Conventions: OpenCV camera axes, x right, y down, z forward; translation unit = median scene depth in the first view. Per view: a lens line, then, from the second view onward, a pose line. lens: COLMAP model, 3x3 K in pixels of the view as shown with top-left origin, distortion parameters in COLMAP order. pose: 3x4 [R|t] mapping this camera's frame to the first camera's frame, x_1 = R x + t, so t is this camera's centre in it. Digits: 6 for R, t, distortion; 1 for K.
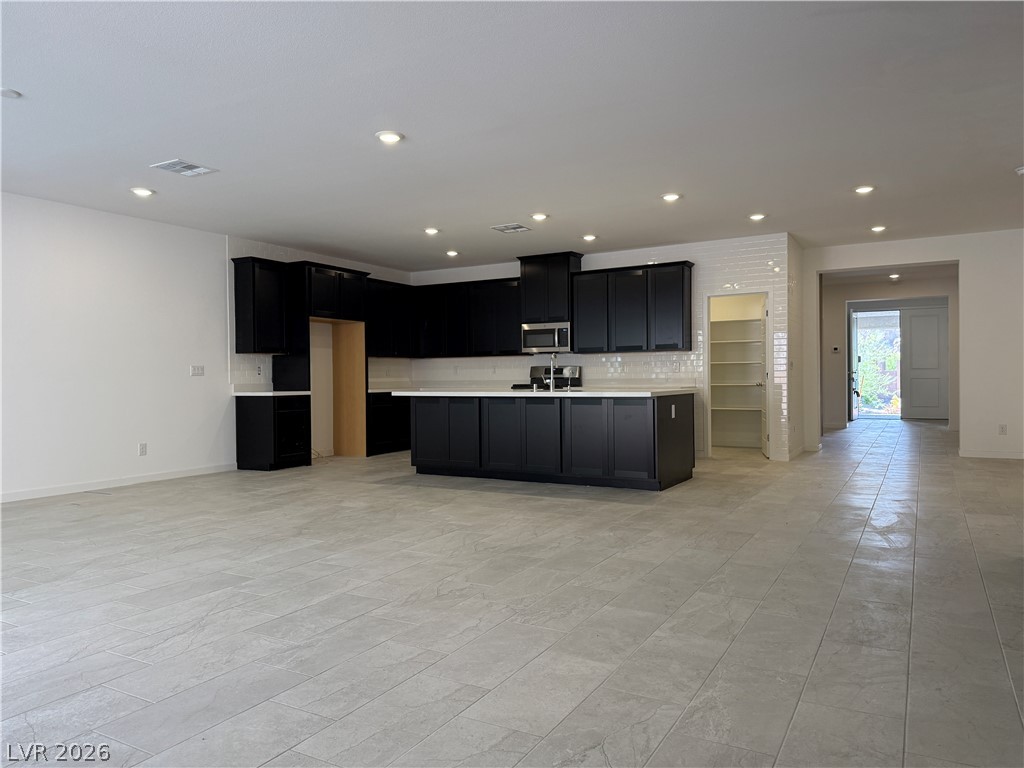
lens RADIAL K [[718.0, 0, 515.1], [0, 718.0, 383.4], [0, 0, 1]] dist [0.058908, -0.084441]
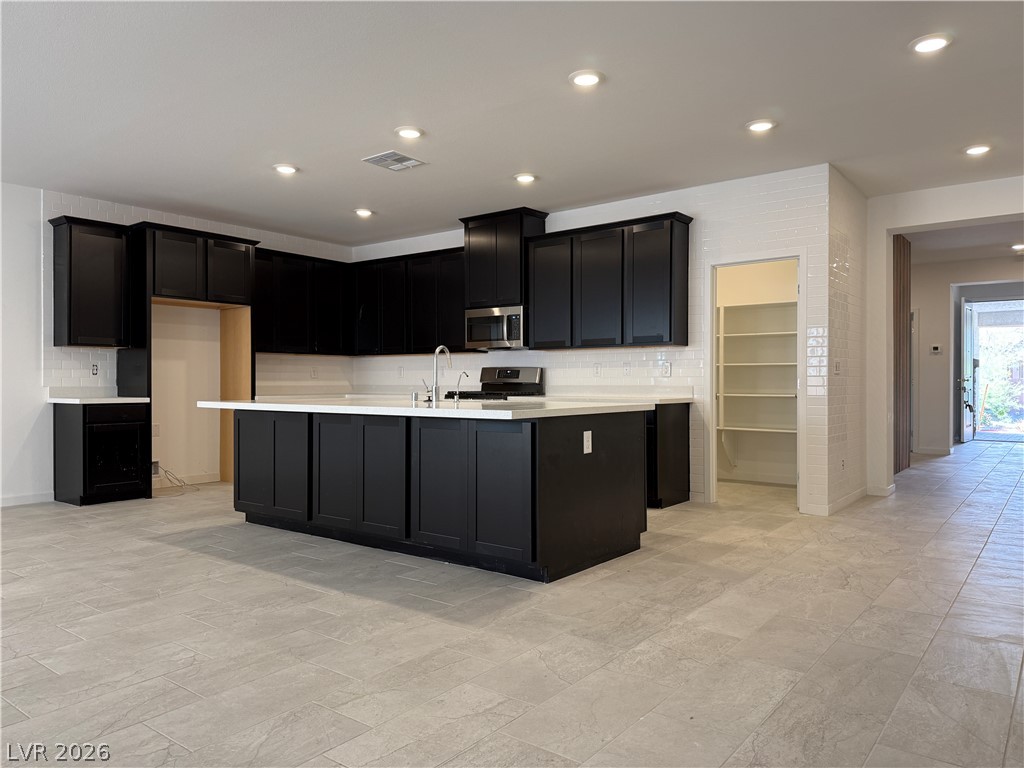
lens RADIAL K [[718.0, 0, 514.4], [0, 718.0, 383.8], [0, 0, 1]] dist [0.058908, -0.084441]
pose [[0.989876, 0.011021, -0.141505, 0.191620], [-0.011676, 0.999925, -0.003798, -0.005025], [0.141453, 0.005412, 0.989930, 0.319330]]
